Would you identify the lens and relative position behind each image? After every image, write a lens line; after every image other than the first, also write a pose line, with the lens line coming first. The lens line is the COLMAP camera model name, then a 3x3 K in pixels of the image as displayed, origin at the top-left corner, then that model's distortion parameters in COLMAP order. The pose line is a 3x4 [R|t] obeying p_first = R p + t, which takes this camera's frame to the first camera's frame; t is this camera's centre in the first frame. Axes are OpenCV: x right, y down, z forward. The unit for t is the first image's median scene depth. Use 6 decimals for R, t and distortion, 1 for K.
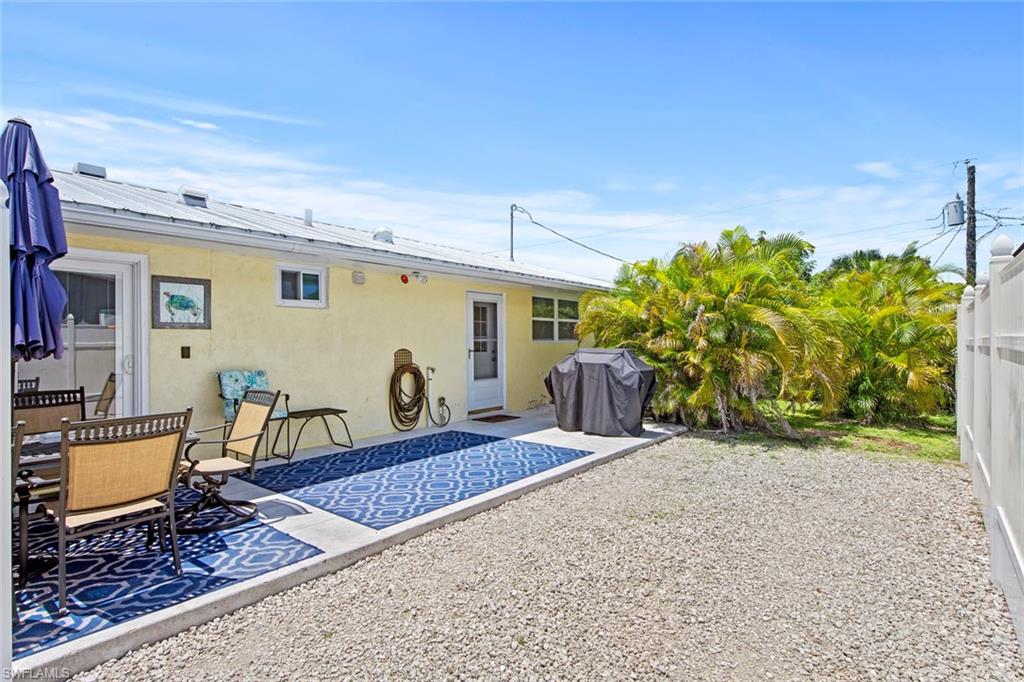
lens RADIAL K [[529.4, 0, 508.0], [0, 529.4, 339.8], [0, 0, 1]] dist [-0.000623, -0.000388]
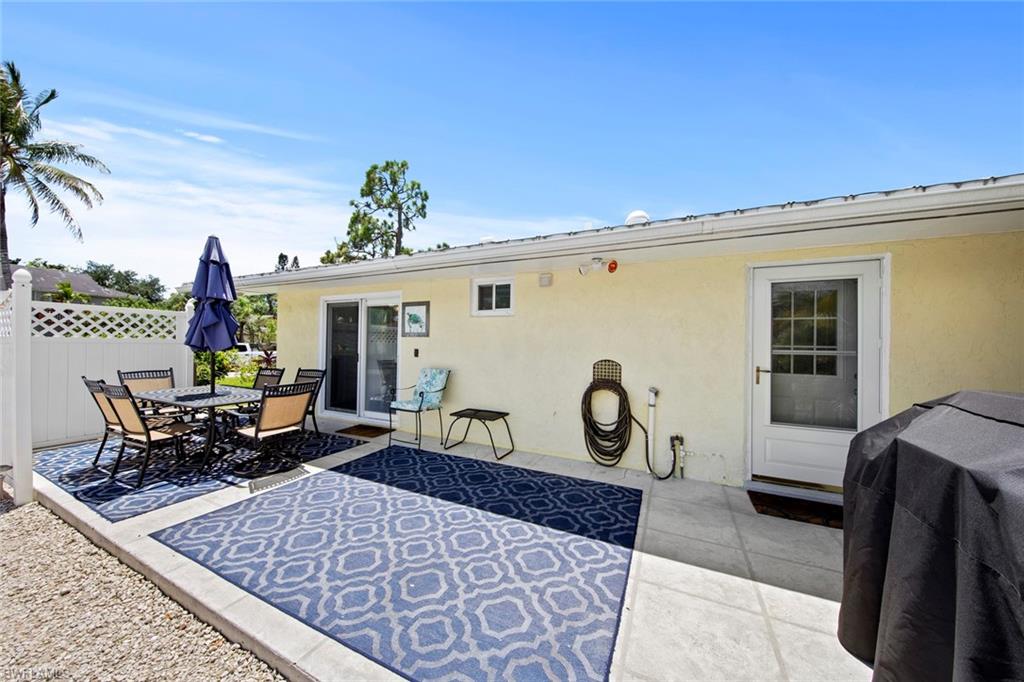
lens RADIAL K [[342.2, 0, 508.6], [0, 342.2, 339.7], [0, 0, 1]] dist [-0.002614, -0.000107]
pose [[0.215810, 0.004167, -0.976427, 0.285112], [-0.009749, 0.999950, 0.002113, -0.013335], [0.976387, 0.009063, 0.215840, 0.803947]]
